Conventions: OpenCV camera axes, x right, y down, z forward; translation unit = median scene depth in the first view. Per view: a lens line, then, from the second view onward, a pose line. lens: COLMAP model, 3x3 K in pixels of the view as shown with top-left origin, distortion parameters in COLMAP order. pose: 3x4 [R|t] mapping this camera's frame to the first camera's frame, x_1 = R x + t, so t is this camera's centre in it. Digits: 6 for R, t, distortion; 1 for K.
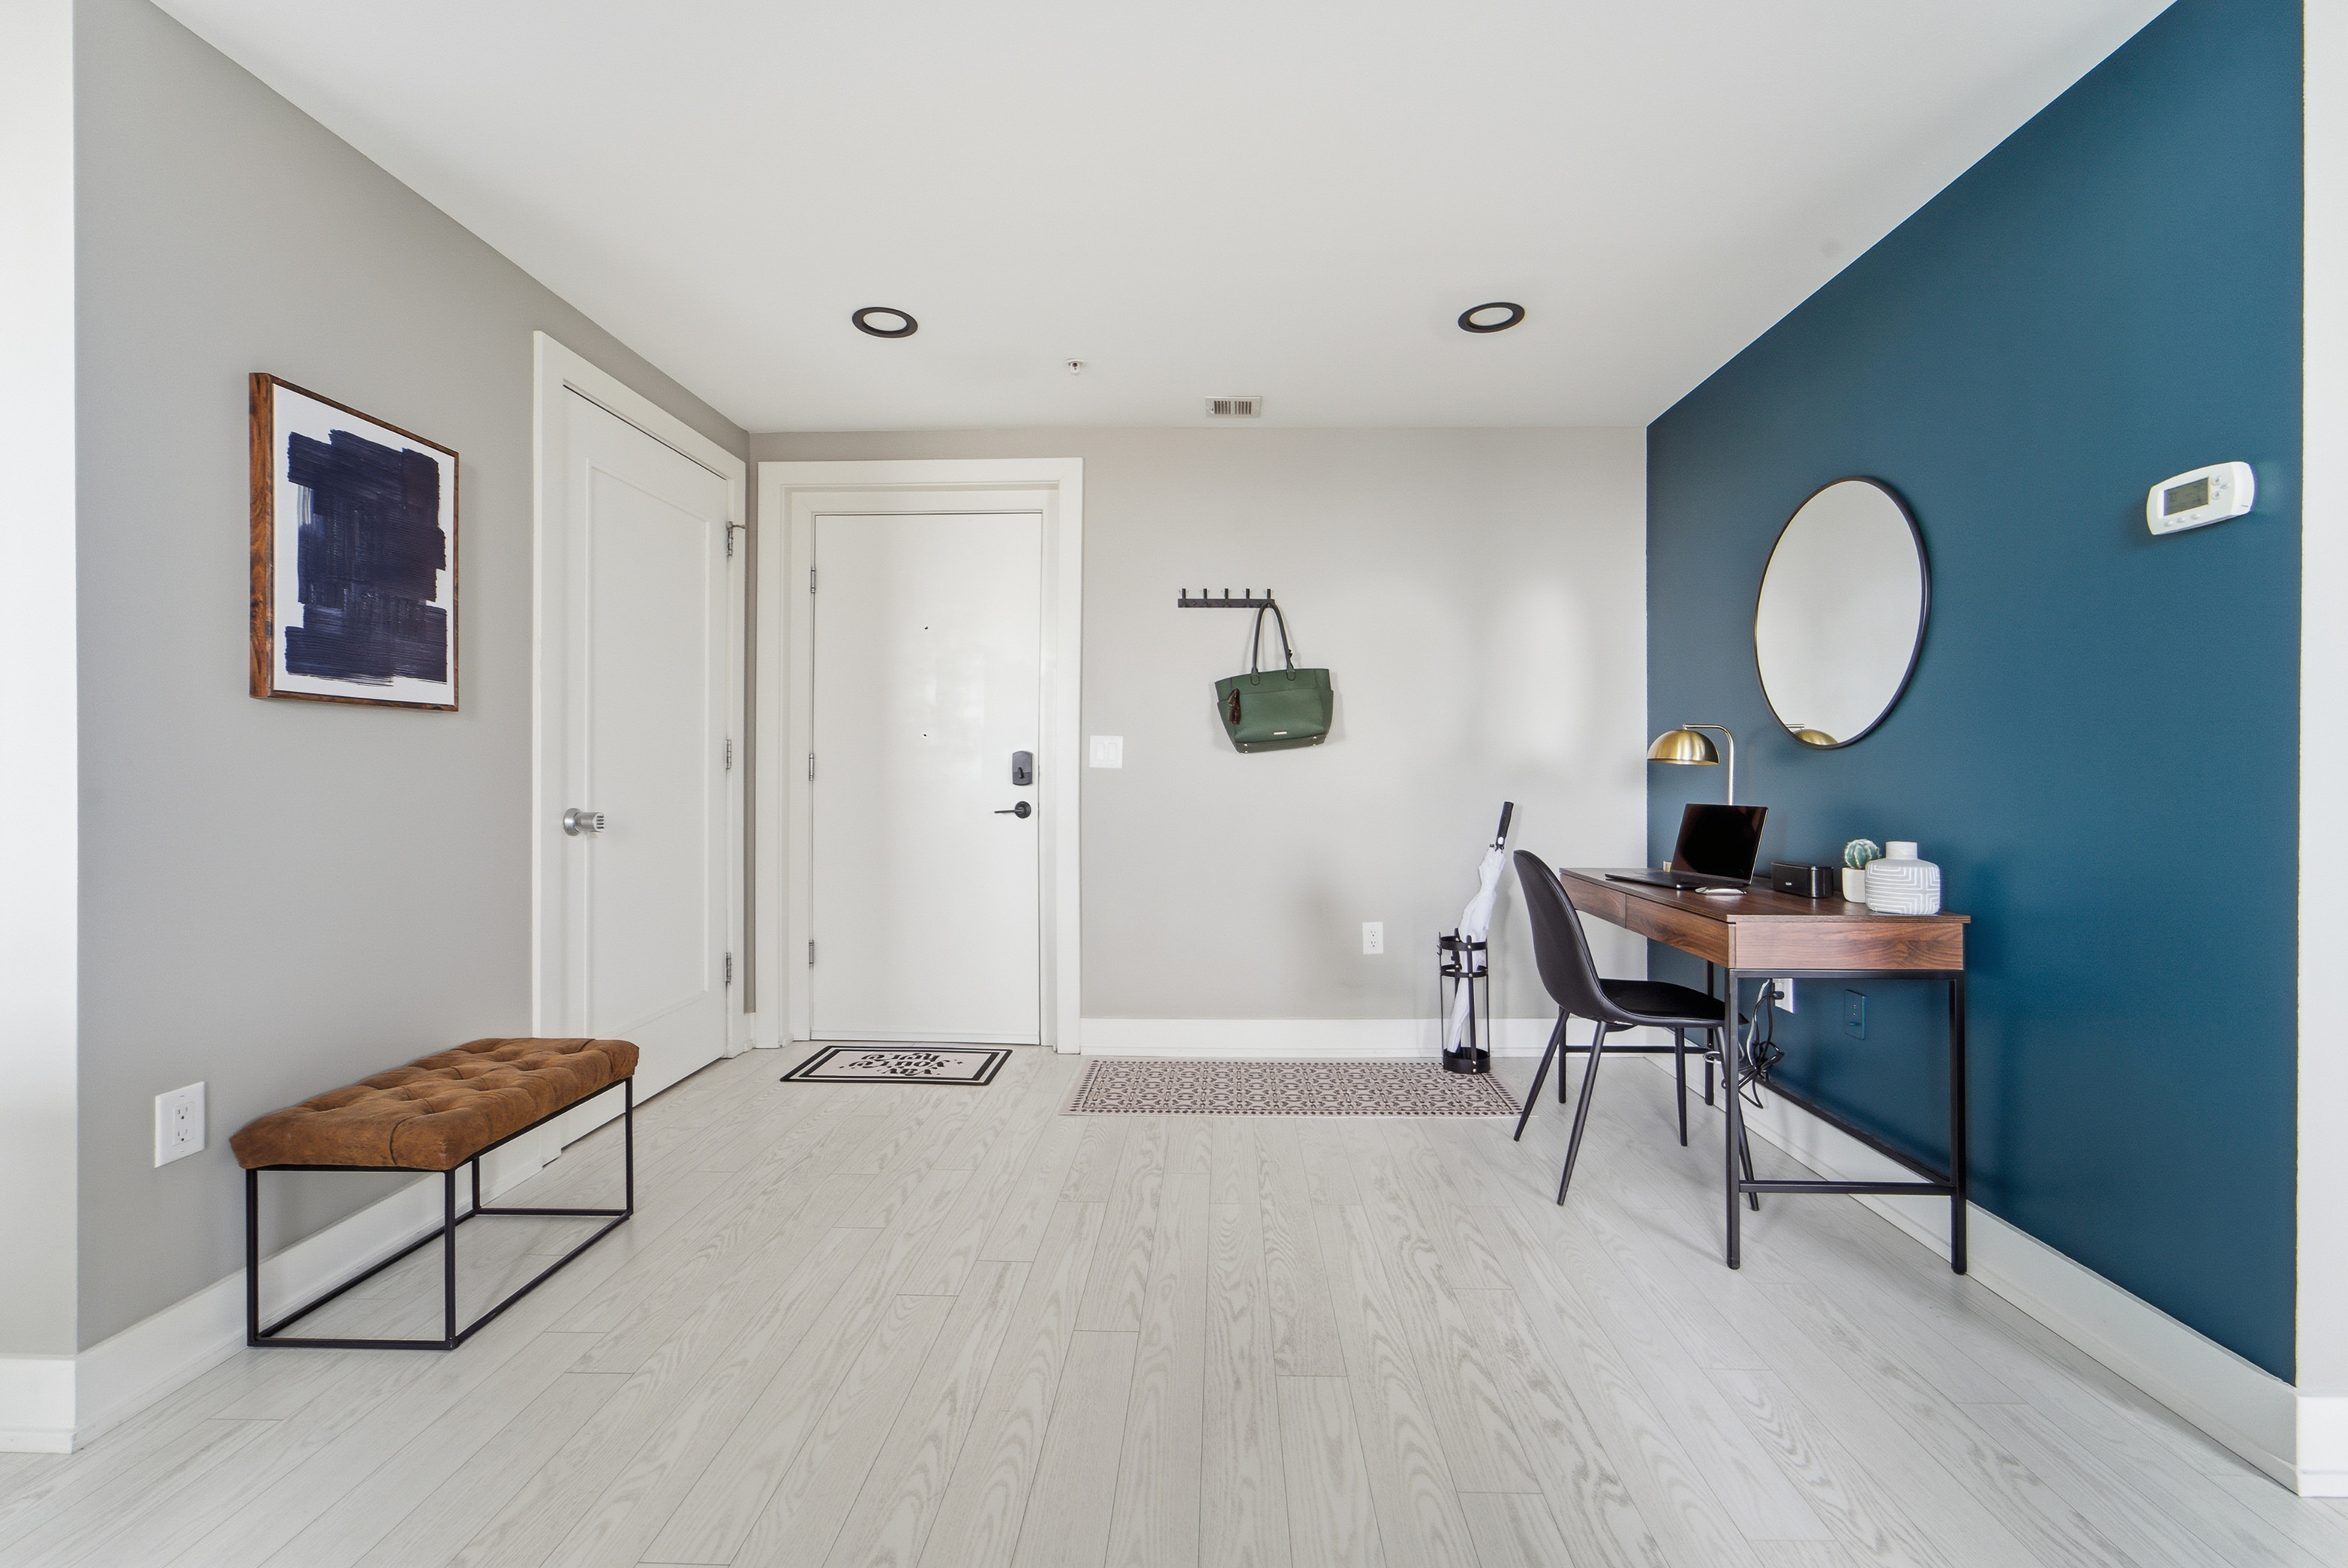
lens RADIAL K [[944.0, 0, 1174.0], [0, 944.0, 784.0], [0, 0, 1]] dist [-0.071488, 0.000124]
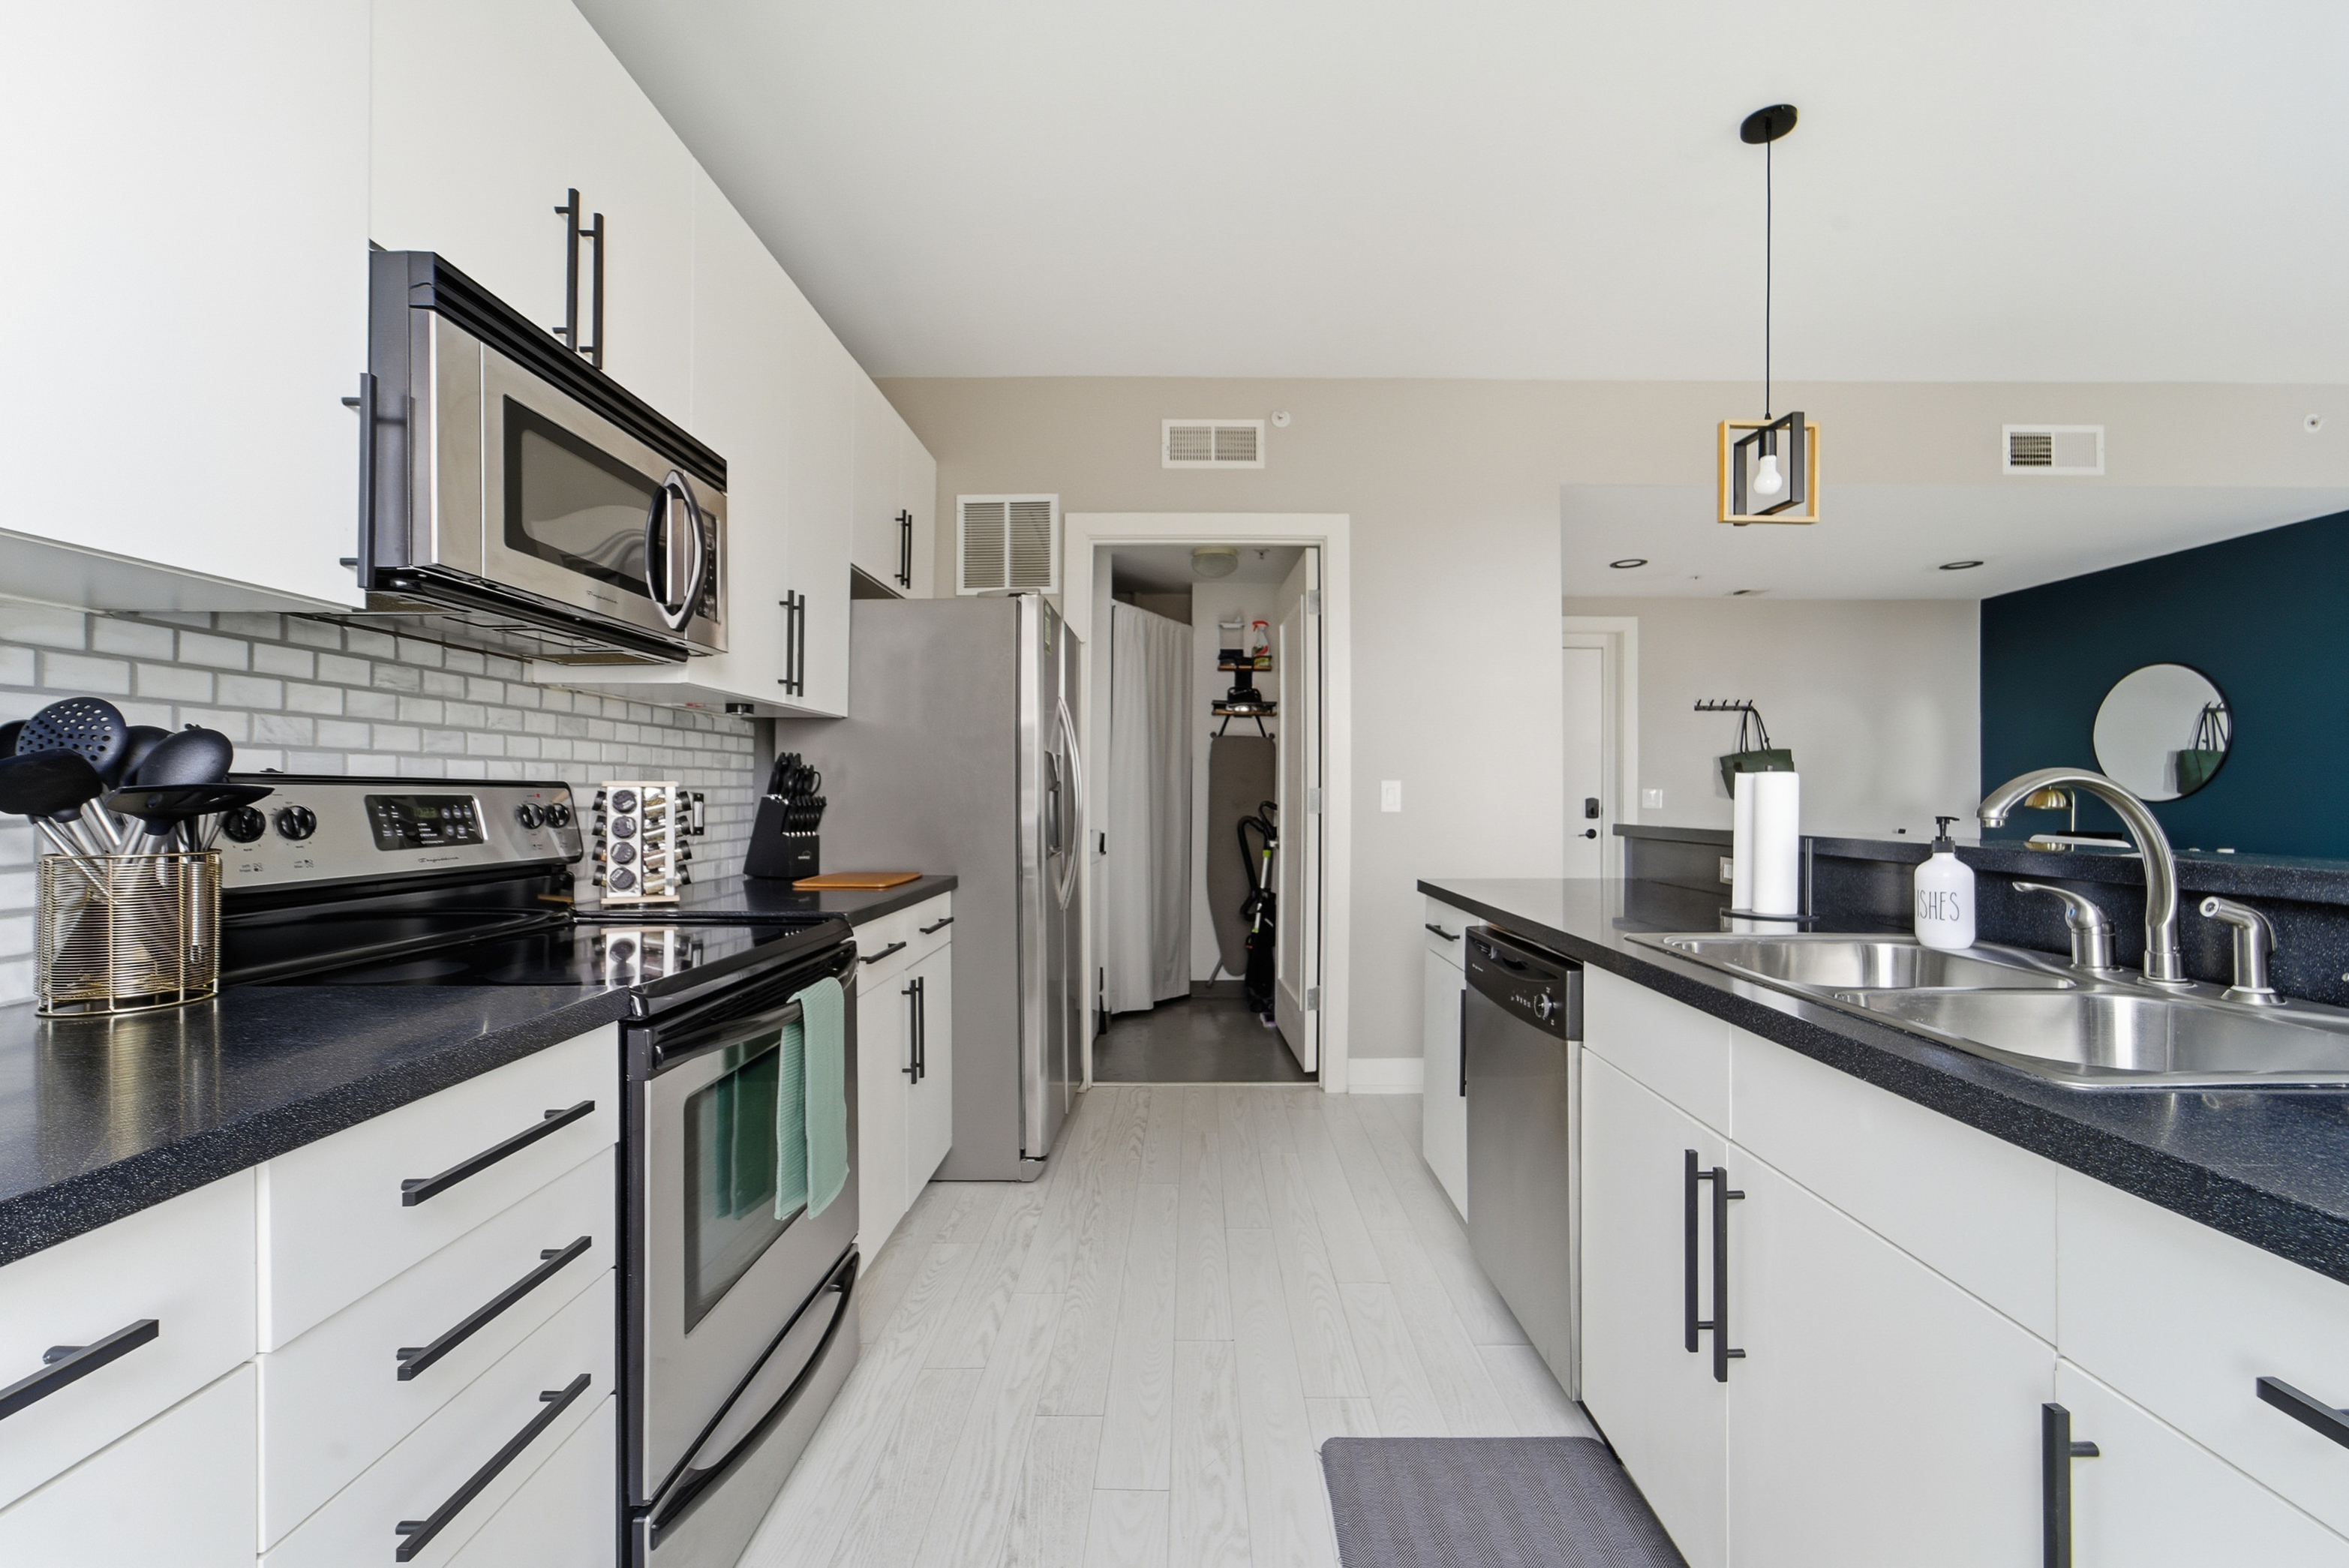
lens RADIAL K [[972.5, 0, 1174.5], [0, 972.5, 784.0], [0, 0, 1]] dist [0.001213, 0.000184]
pose [[0.999611, 0.005536, 0.027321, -0.989451], [-0.004904, 0.999720, -0.023146, -0.017285], [-0.027442, 0.023003, 0.999359, -0.693480]]
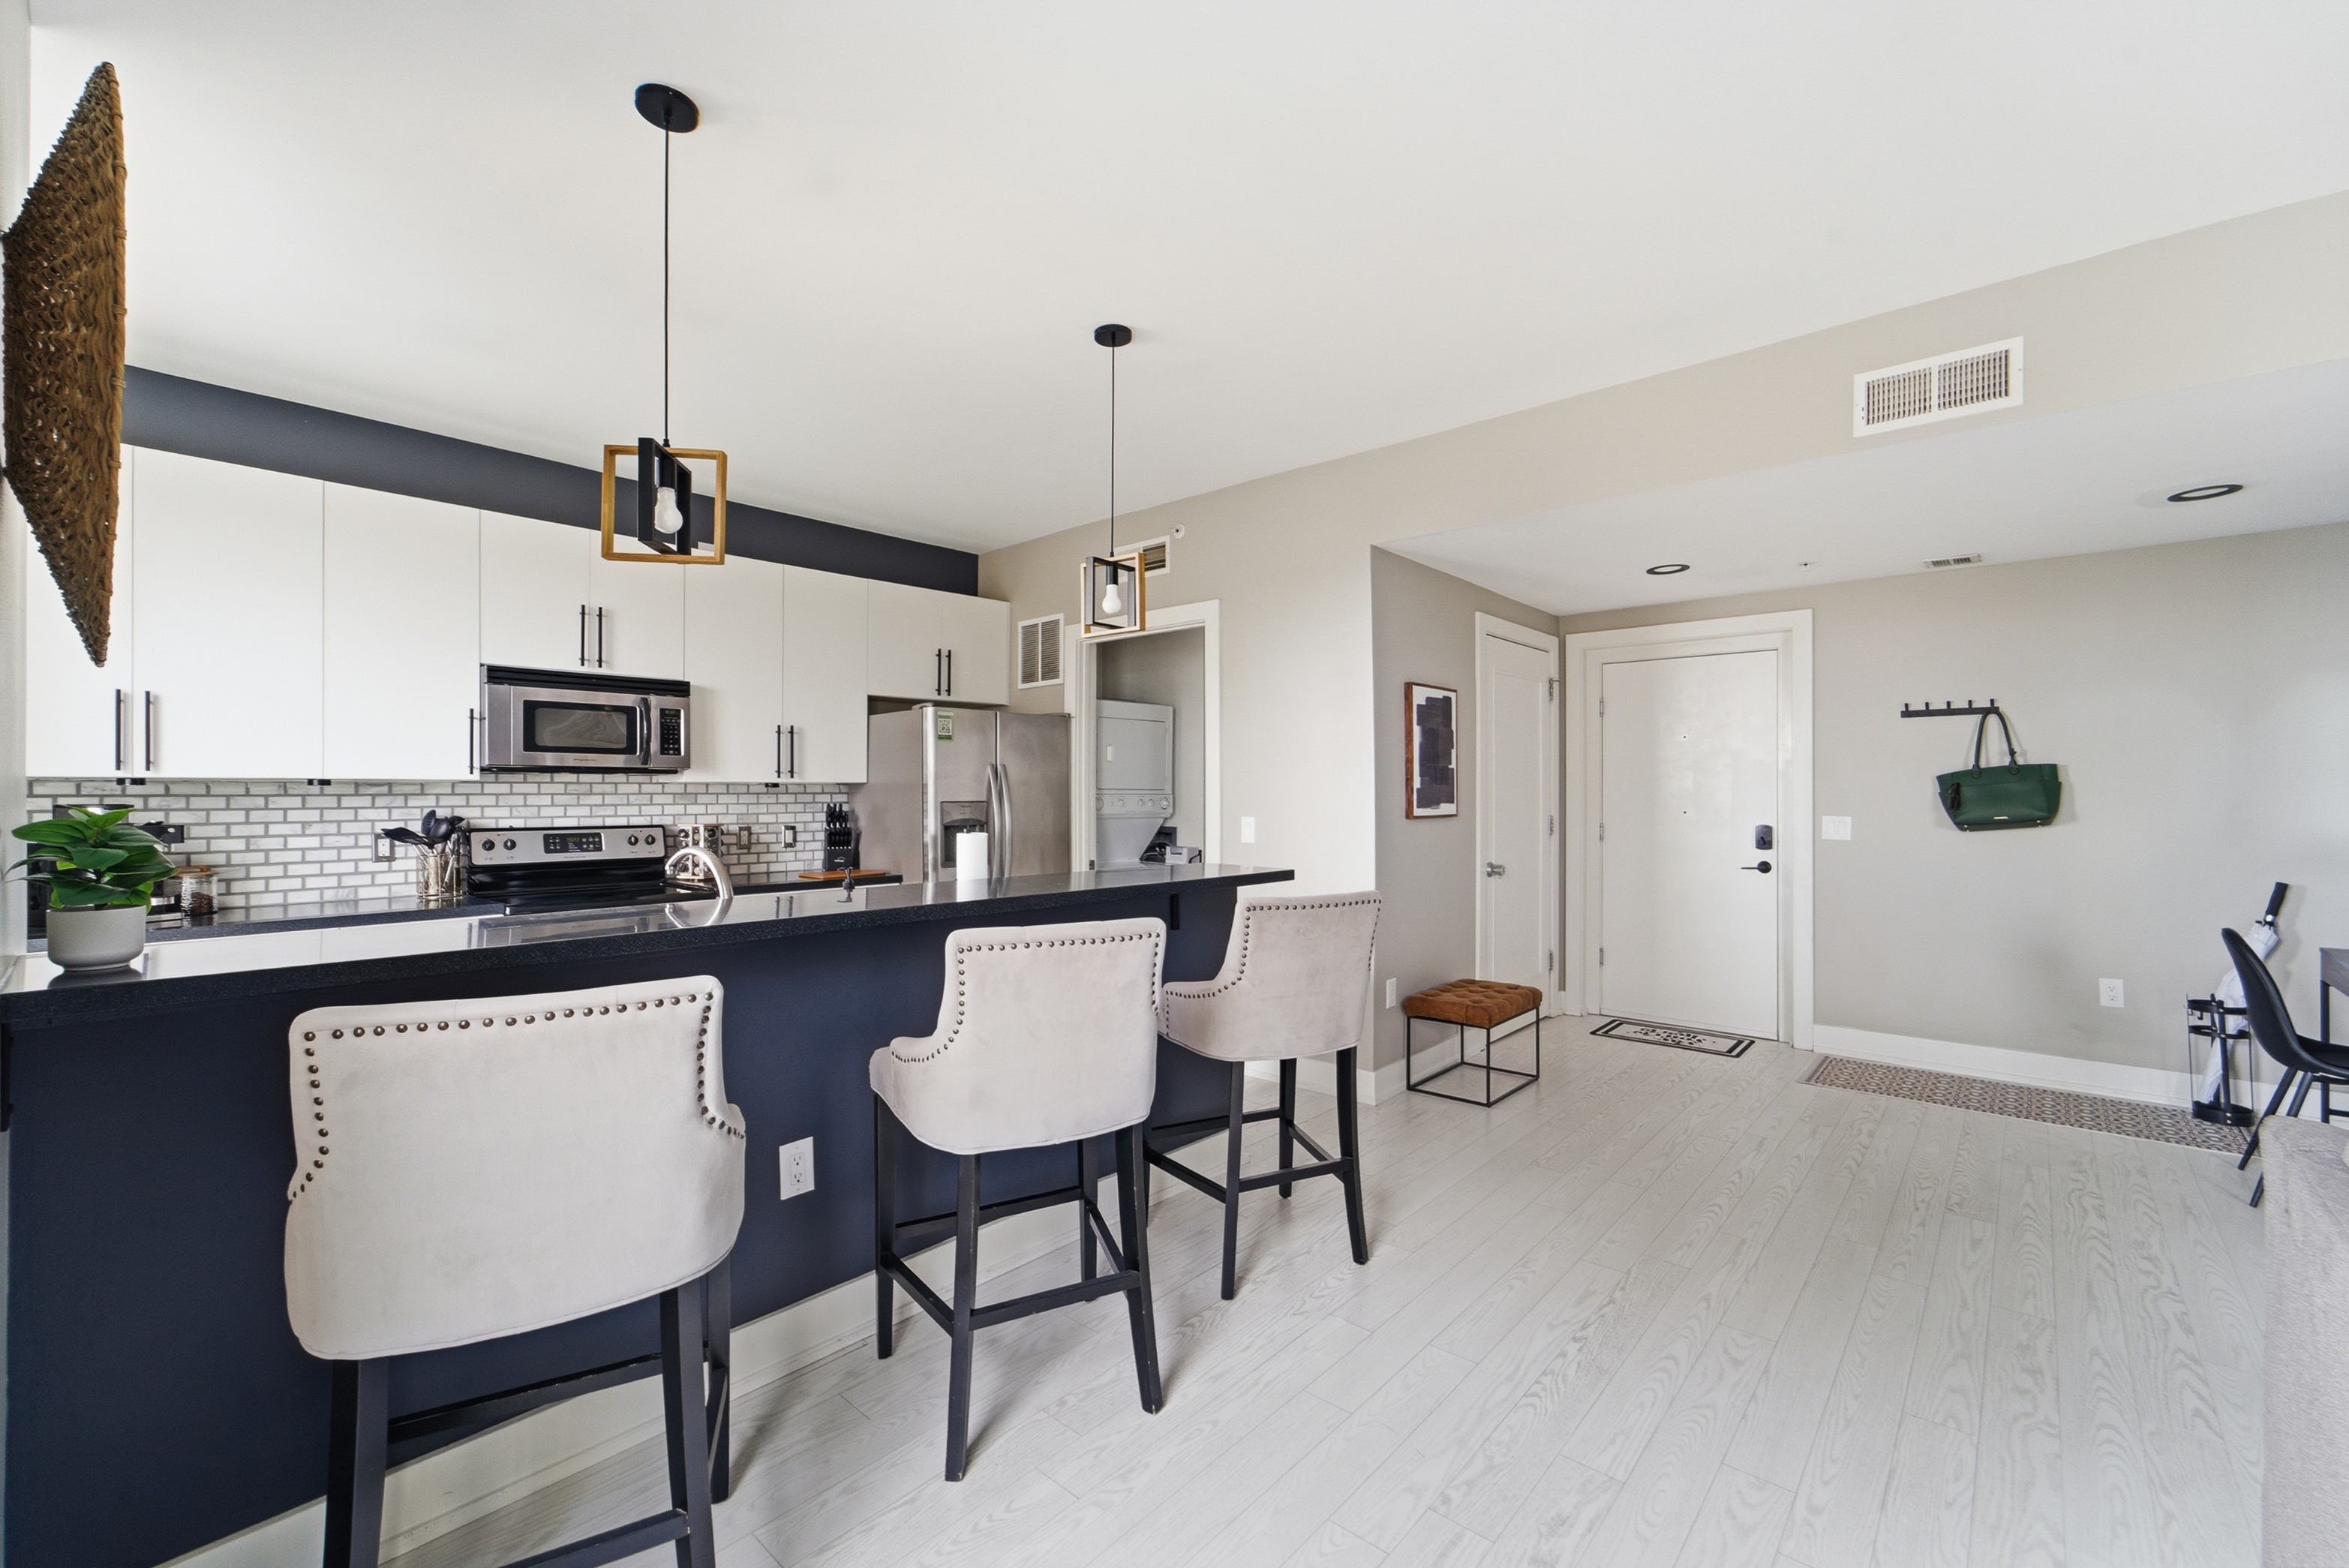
lens RADIAL K [[945.9, 0, 1174.5], [0, 945.9, 784.0], [0, 0, 1]] dist [-0.035722, 0.010993]
pose [[0.768402, -0.006187, -0.639938, 0.055457], [-0.006875, 0.999816, -0.017922, -0.068932], [0.639931, 0.018171, 0.768217, -0.650336]]
